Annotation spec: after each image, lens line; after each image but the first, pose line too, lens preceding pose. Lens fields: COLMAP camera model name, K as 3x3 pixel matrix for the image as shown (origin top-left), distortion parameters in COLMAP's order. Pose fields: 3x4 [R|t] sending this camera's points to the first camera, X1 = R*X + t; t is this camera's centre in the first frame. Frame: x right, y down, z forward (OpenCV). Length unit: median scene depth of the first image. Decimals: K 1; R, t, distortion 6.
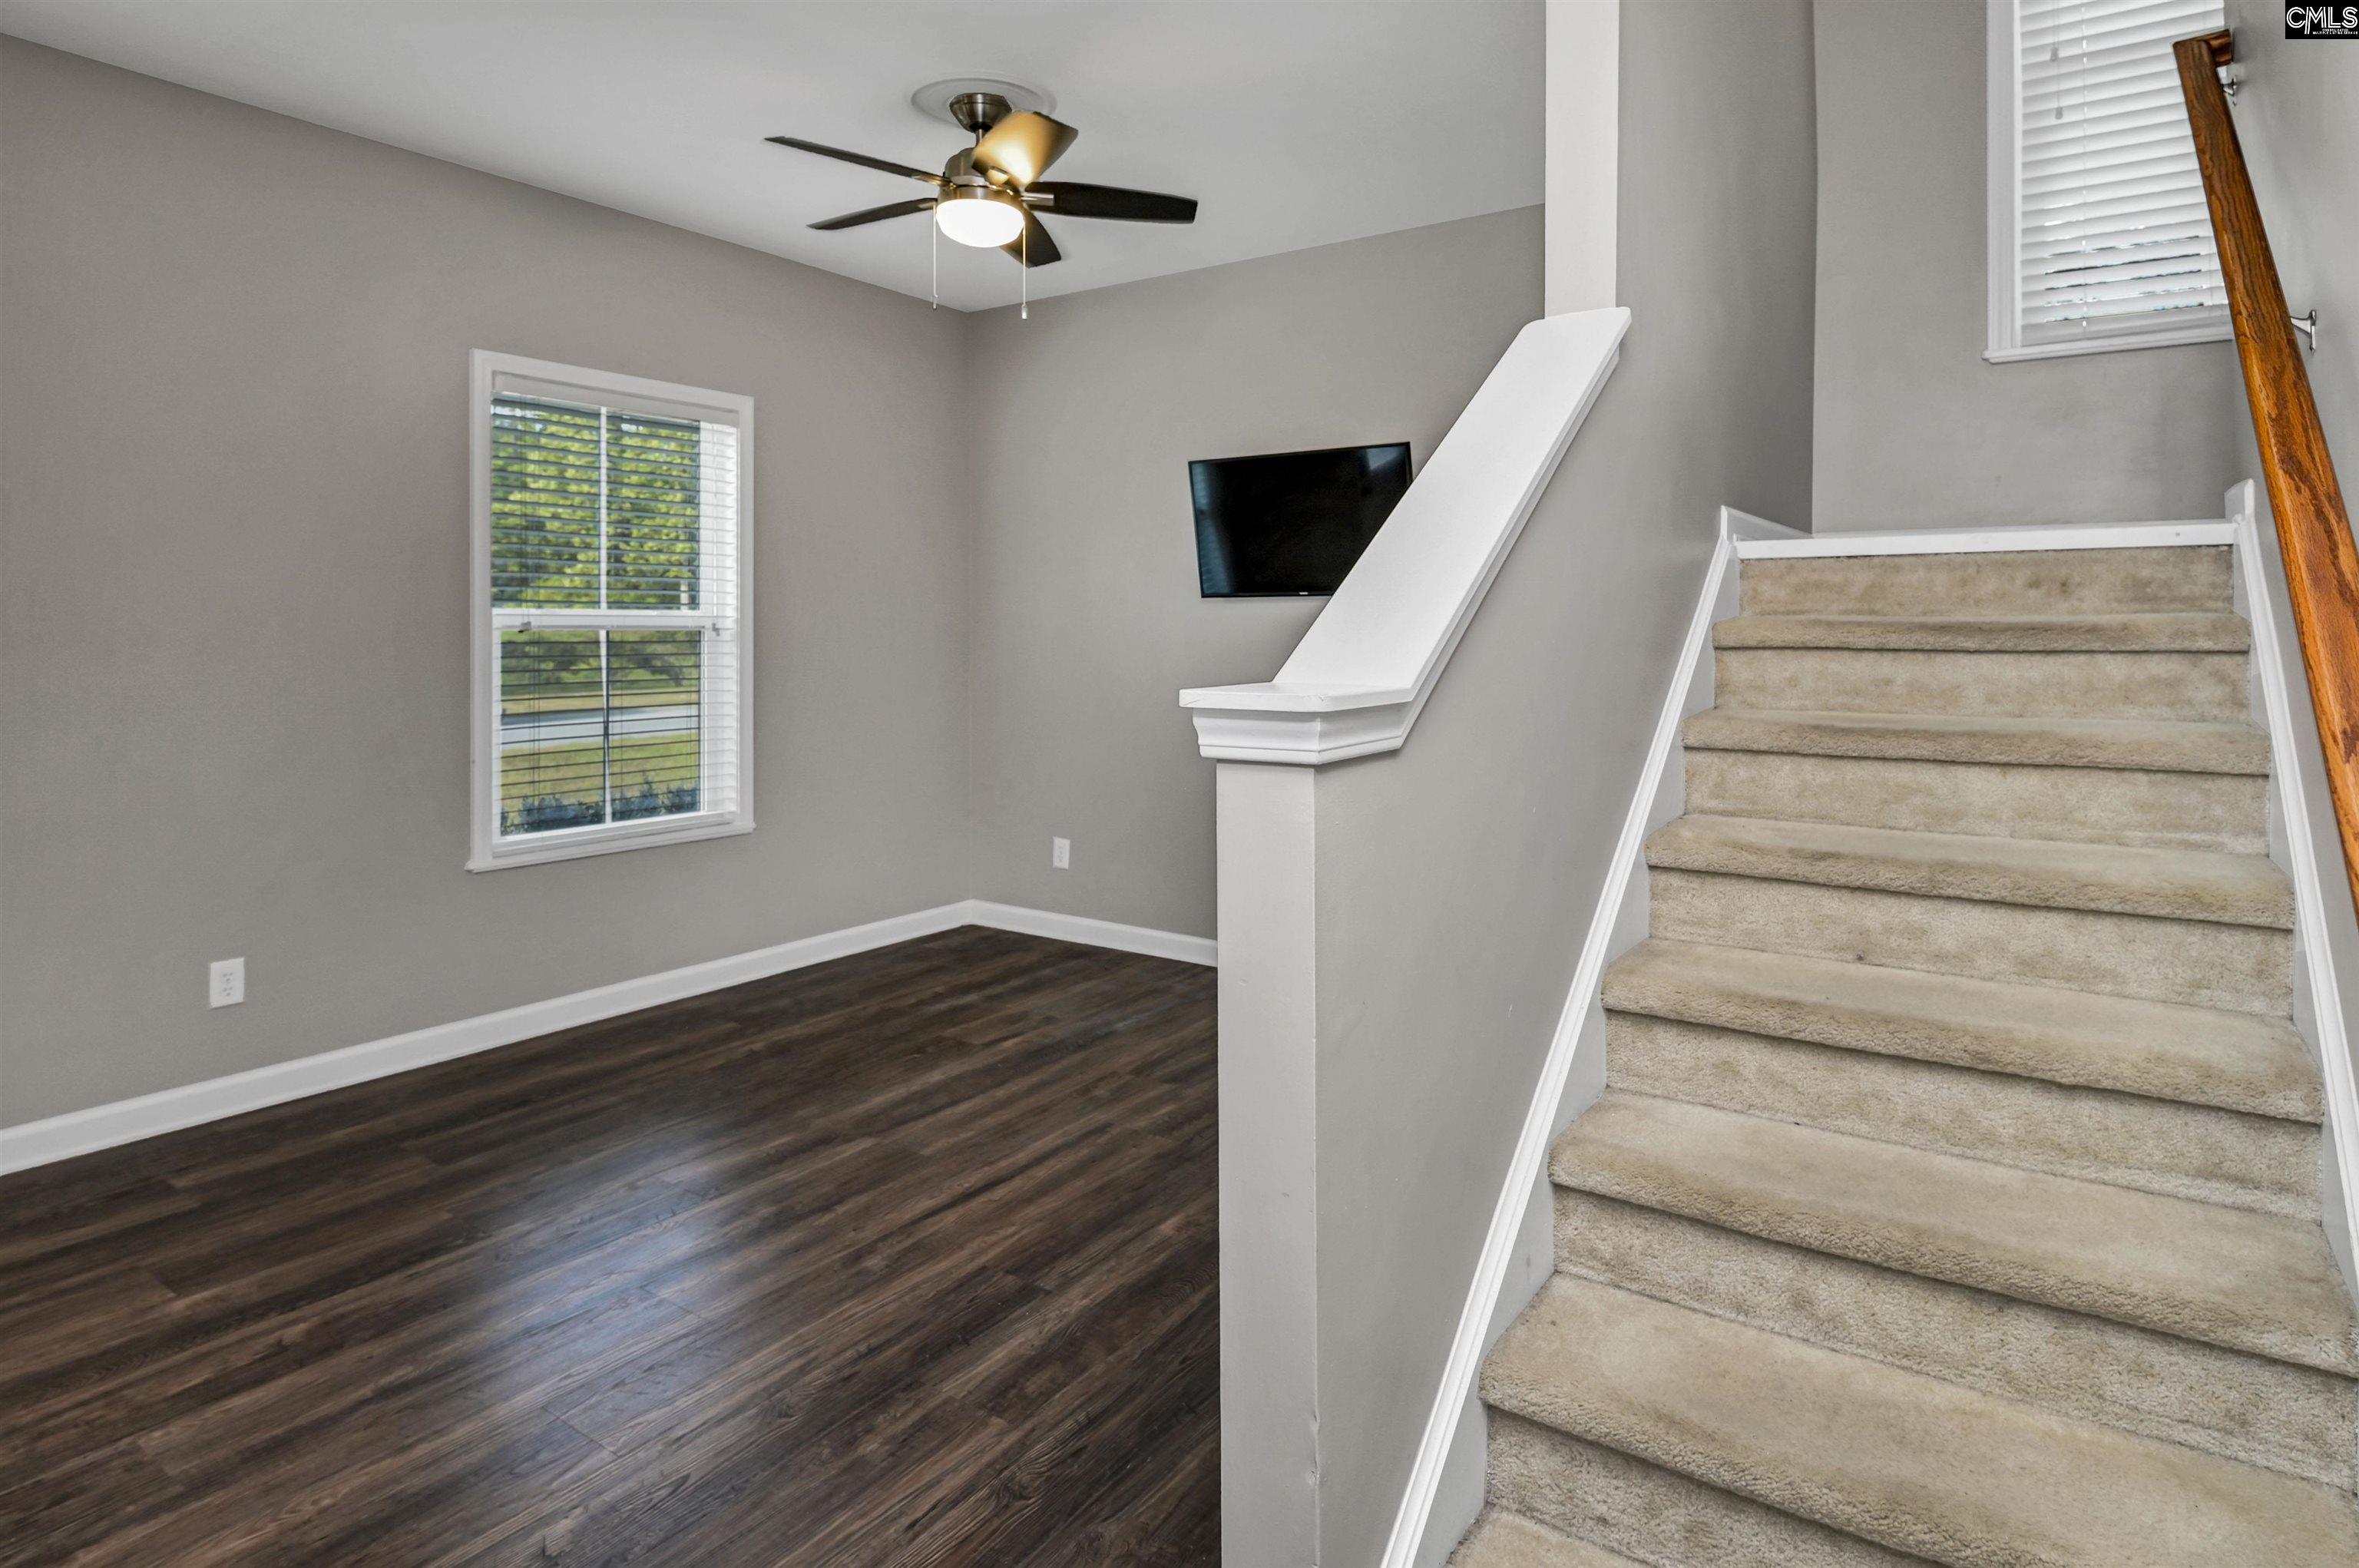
lens RADIAL K [[1235.6, 0, 1195.9], [0, 1235.6, 678.5], [0, 0, 1]] dist [0.005347, -0.006831]
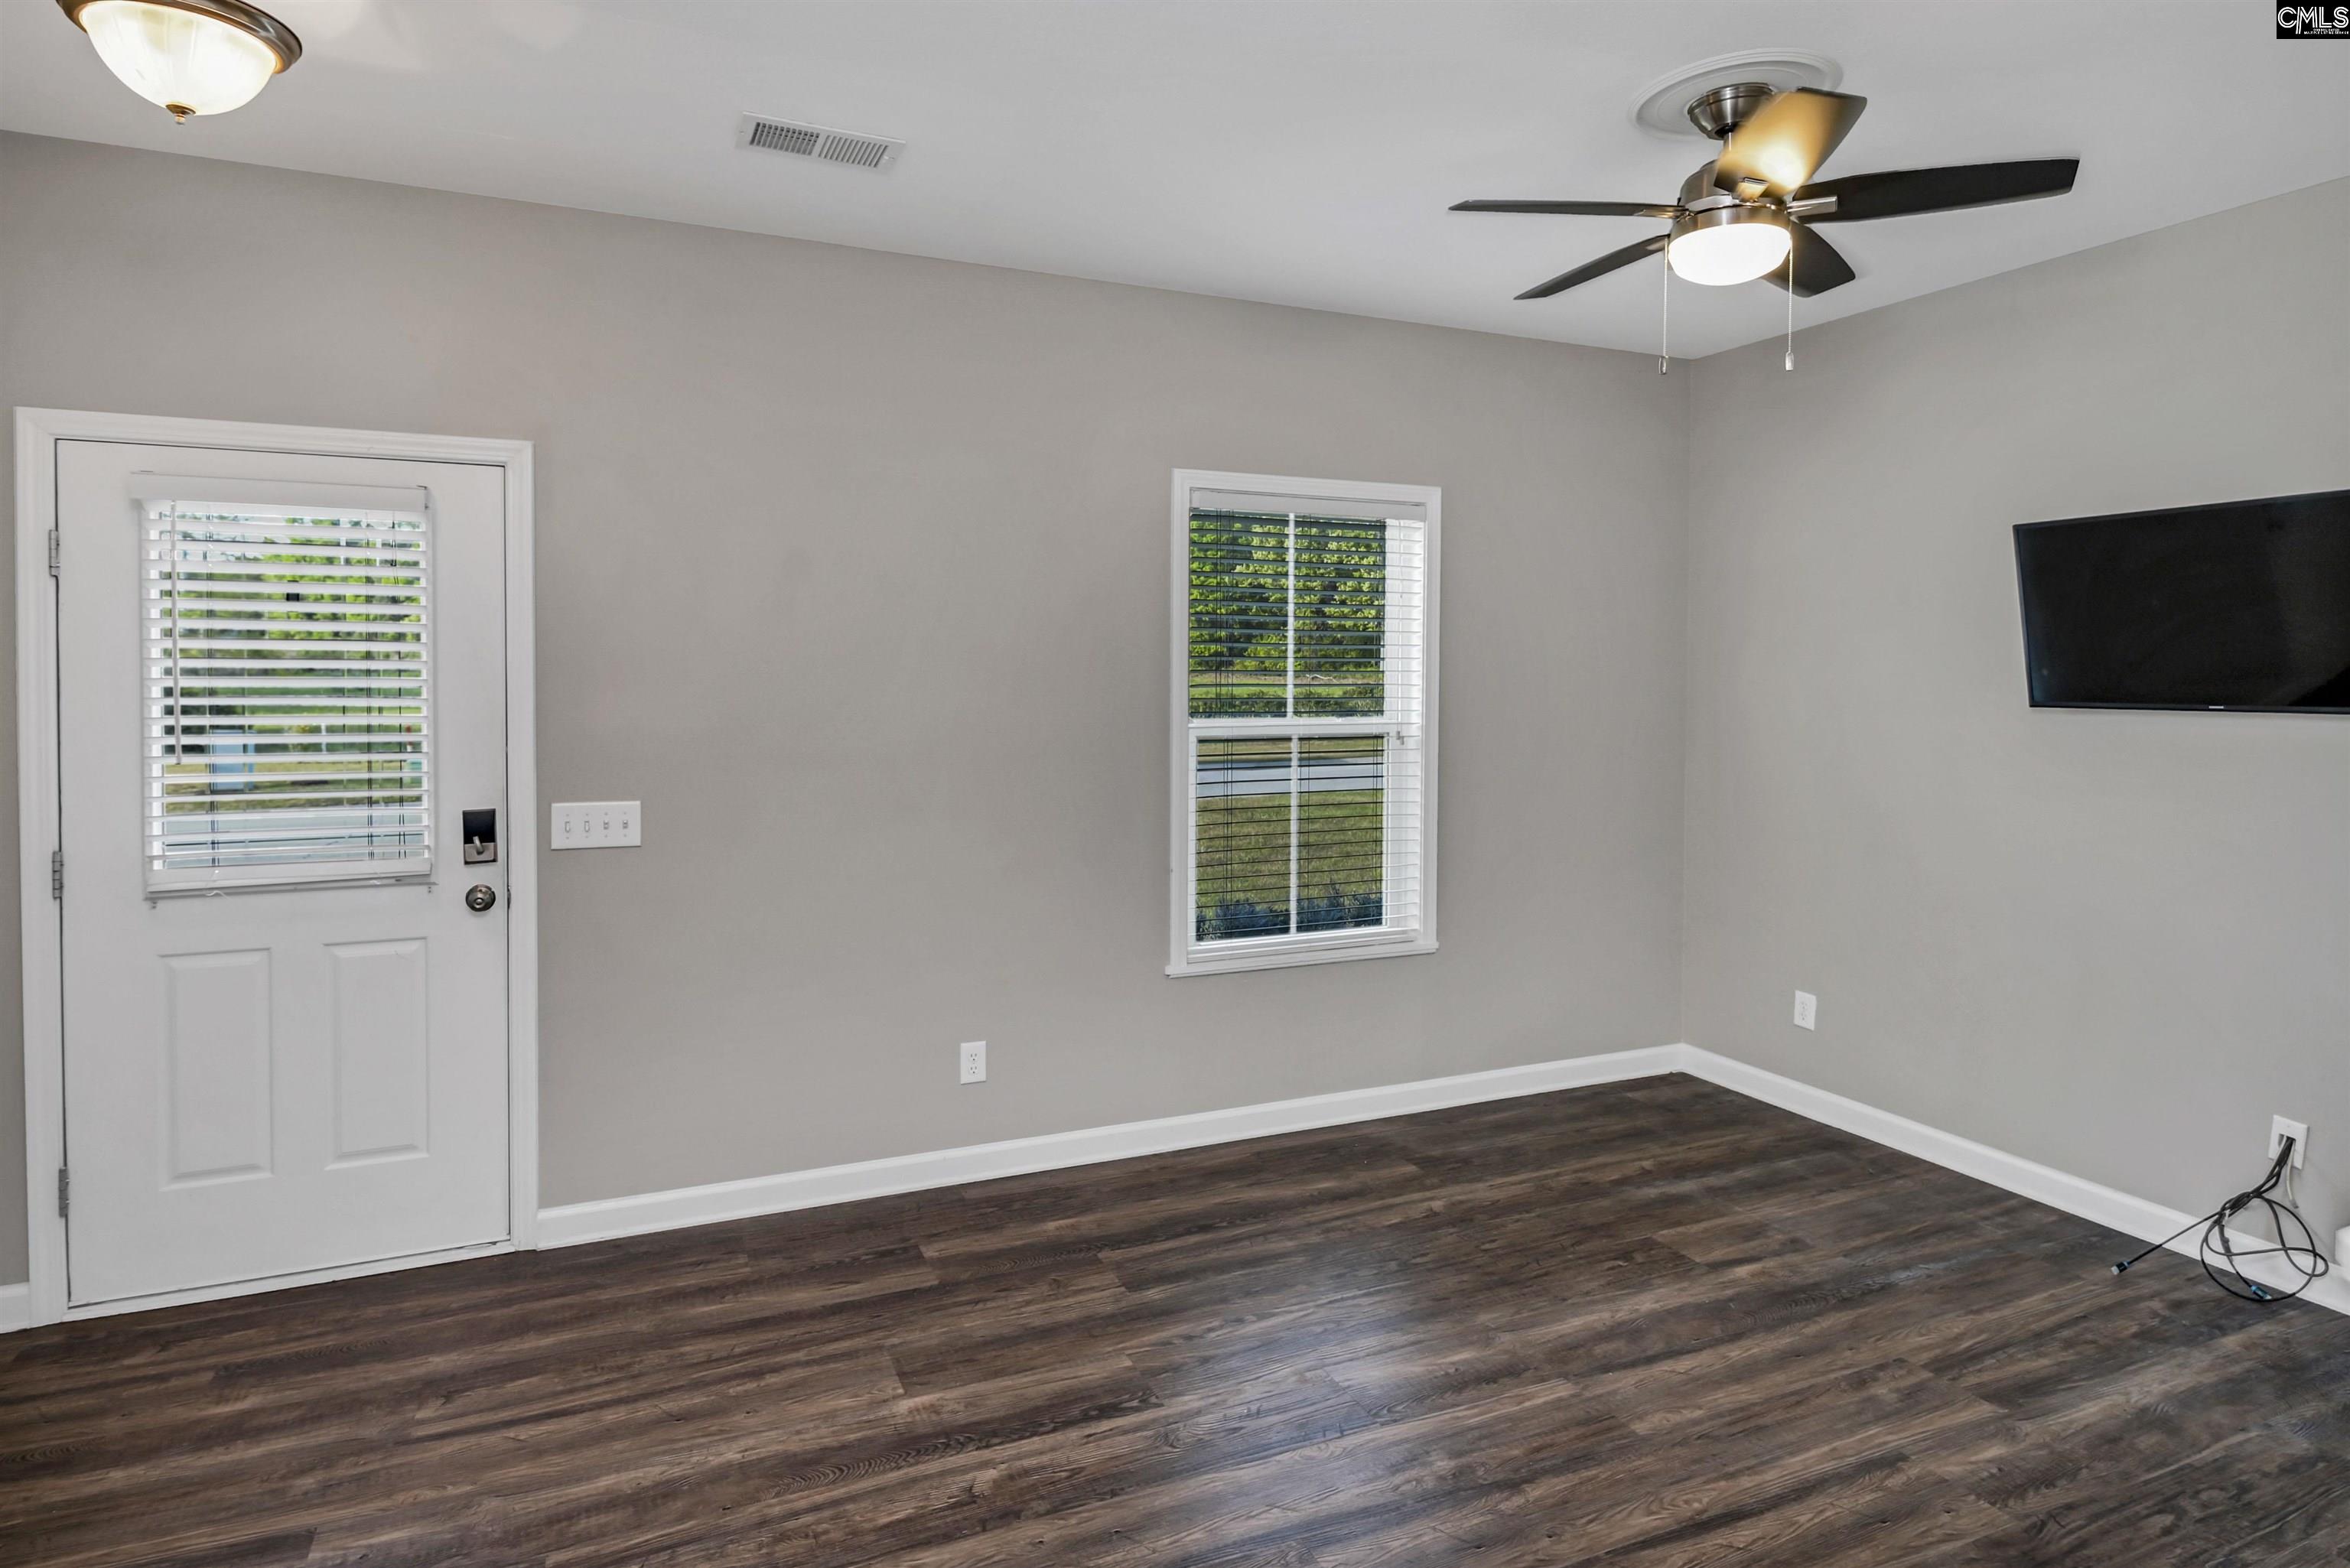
lens RADIAL K [[1230.8, 0, 1191.3], [0, 1230.8, 679.0], [0, 0, 1]] dist [0.005347, -0.006831]
pose [[0.854763, -0.000477, -0.519019, -0.052486], [-0.018643, 0.999326, -0.031621, -0.063049], [0.518684, 0.036705, 0.854178, 0.157145]]
